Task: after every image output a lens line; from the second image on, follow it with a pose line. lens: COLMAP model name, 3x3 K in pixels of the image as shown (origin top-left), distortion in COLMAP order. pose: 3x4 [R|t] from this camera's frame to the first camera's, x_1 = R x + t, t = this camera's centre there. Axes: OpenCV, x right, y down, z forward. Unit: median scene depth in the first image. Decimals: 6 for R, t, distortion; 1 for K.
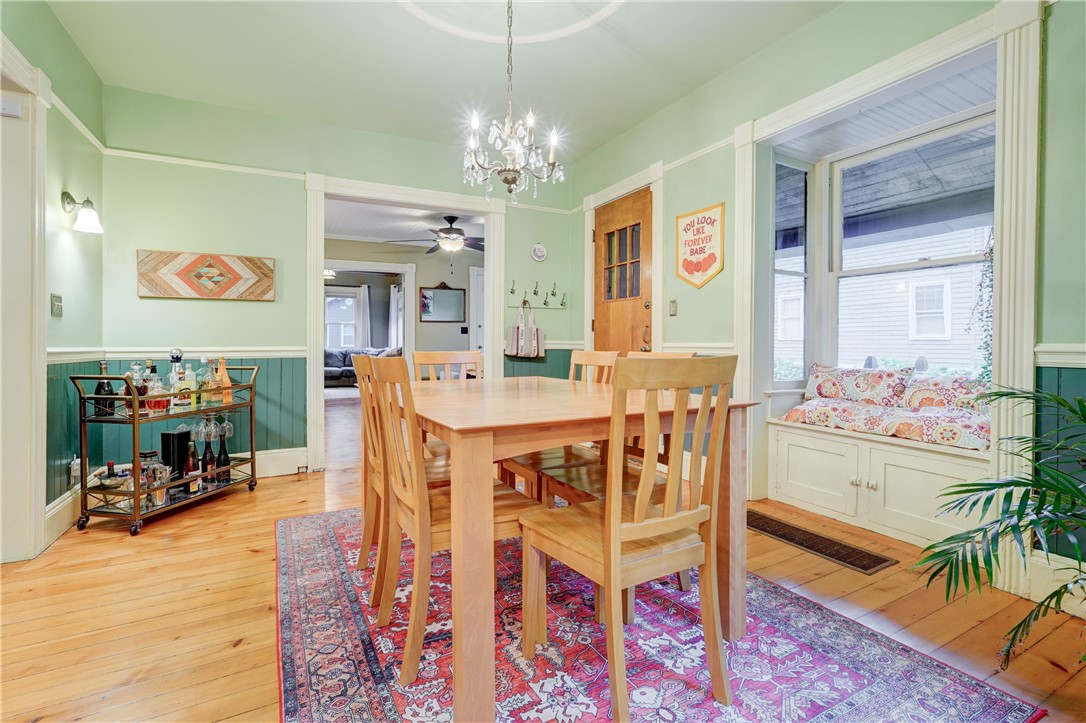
lens RADIAL K [[499.4, 0, 544.4], [0, 499.4, 354.9], [0, 0, 1]] dist [-0.004294, 0.004404]
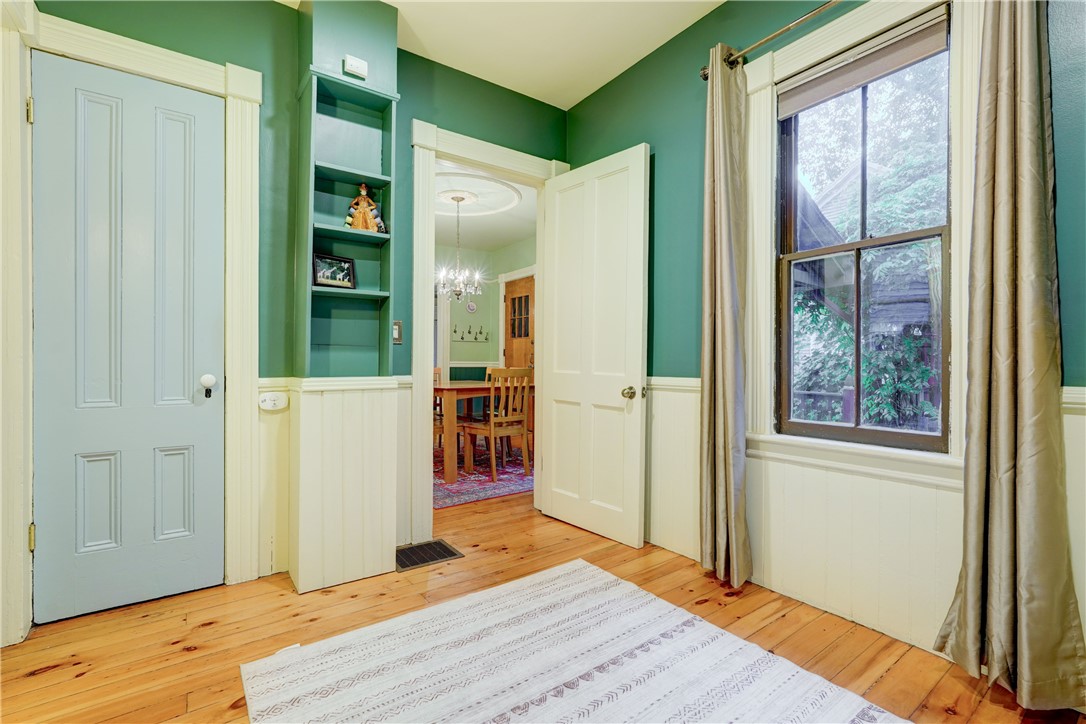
lens RADIAL K [[499.4, 0, 544.3], [0, 499.4, 363.3], [0, 0, 1]] dist [-0.004294, 0.004404]
pose [[0.991660, -0.001992, 0.128864, 0.016093], [0.004088, 0.999864, -0.016002, 0.004442], [-0.128814, 0.016395, 0.991533, -0.734257]]
